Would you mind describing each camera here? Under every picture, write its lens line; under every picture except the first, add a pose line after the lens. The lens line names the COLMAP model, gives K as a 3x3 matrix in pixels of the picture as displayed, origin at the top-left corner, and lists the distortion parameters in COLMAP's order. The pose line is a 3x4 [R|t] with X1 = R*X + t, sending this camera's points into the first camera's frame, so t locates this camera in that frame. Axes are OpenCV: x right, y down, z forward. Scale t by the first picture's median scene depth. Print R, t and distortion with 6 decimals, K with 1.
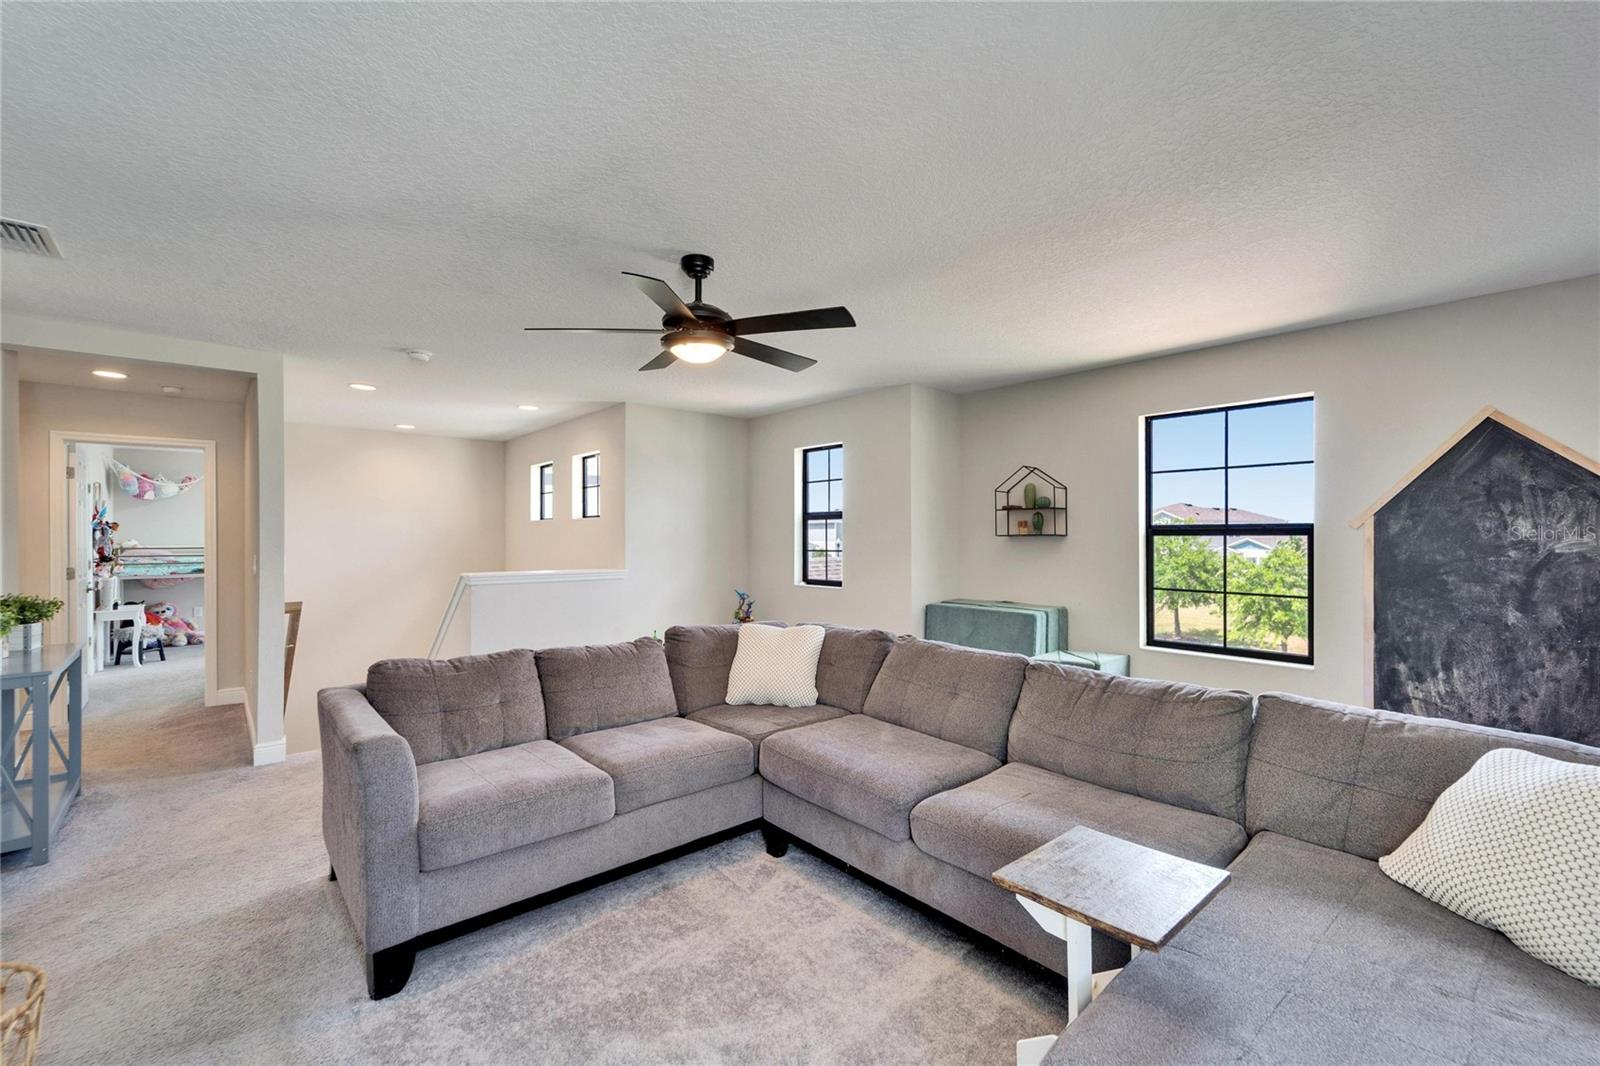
lens RADIAL K [[653.7, 0, 795.5], [0, 653.7, 533.4], [0, 0, 1]] dist [0.002857, -0.000112]
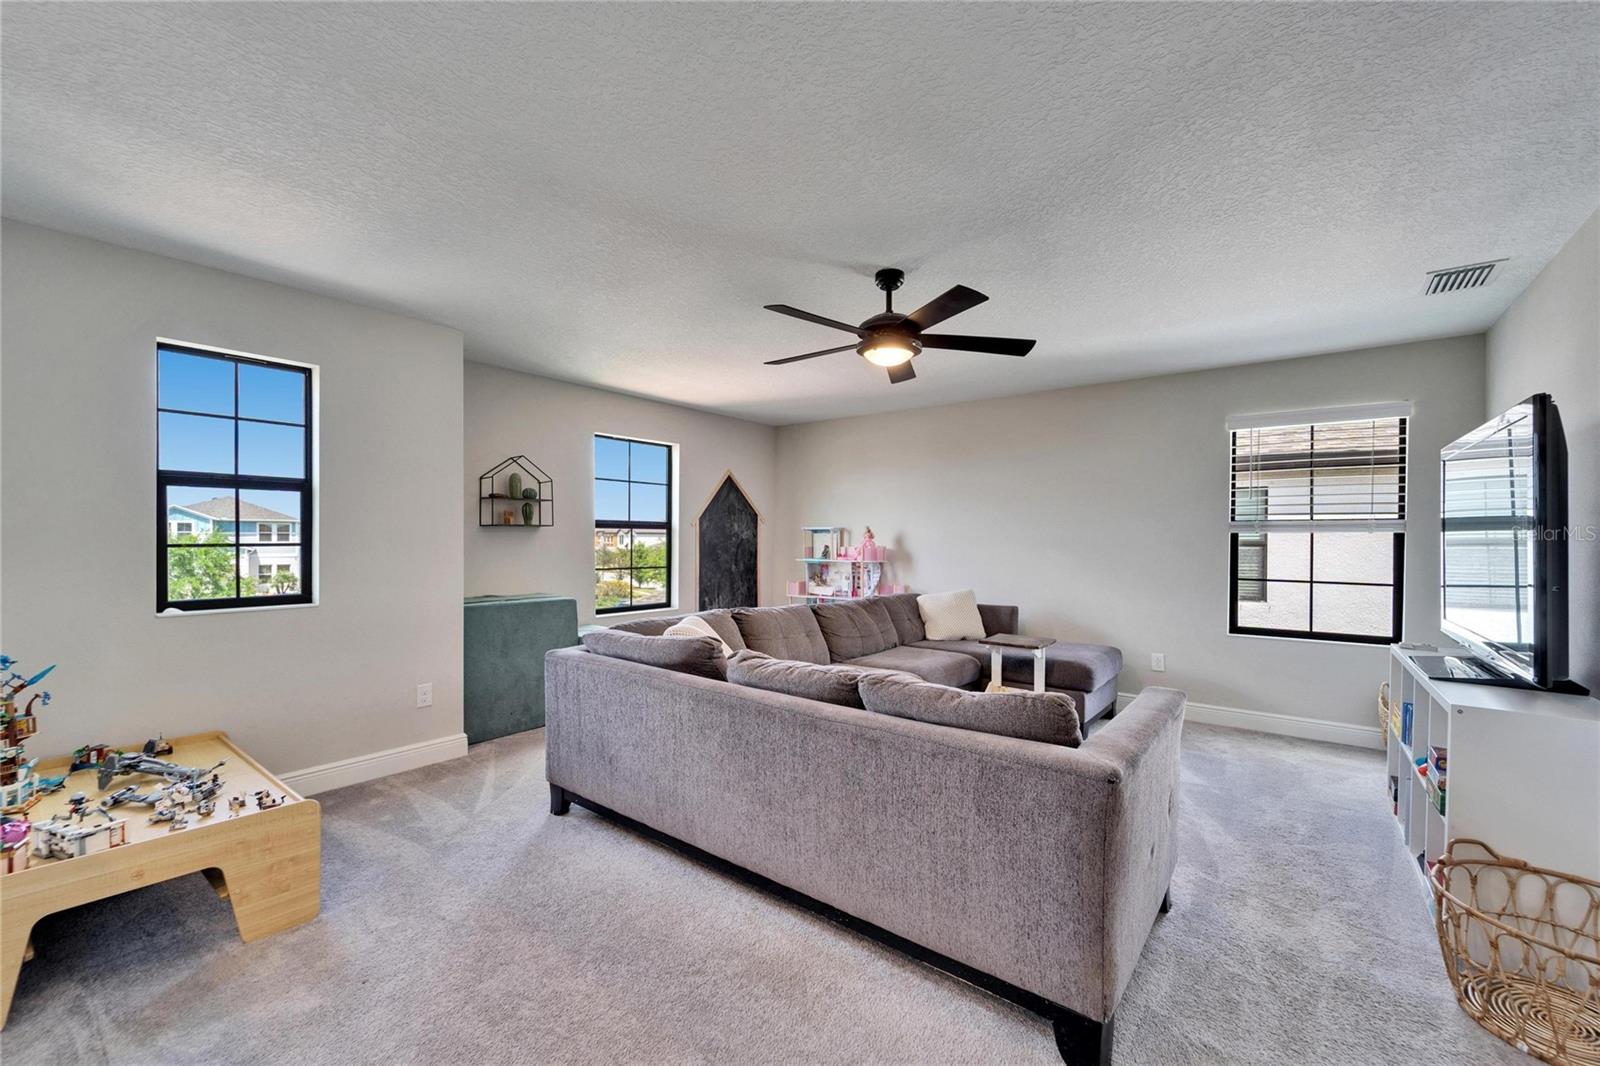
lens RADIAL K [[653.7, 0, 795.5], [0, 653.7, 533.4], [0, 0, 1]] dist [0.002857, -0.000112]
pose [[-0.176032, 0.005335, 0.984370, -0.715176], [-0.013213, 0.999882, -0.007782, 0.017492], [-0.984296, -0.014377, -0.175941, 0.780440]]
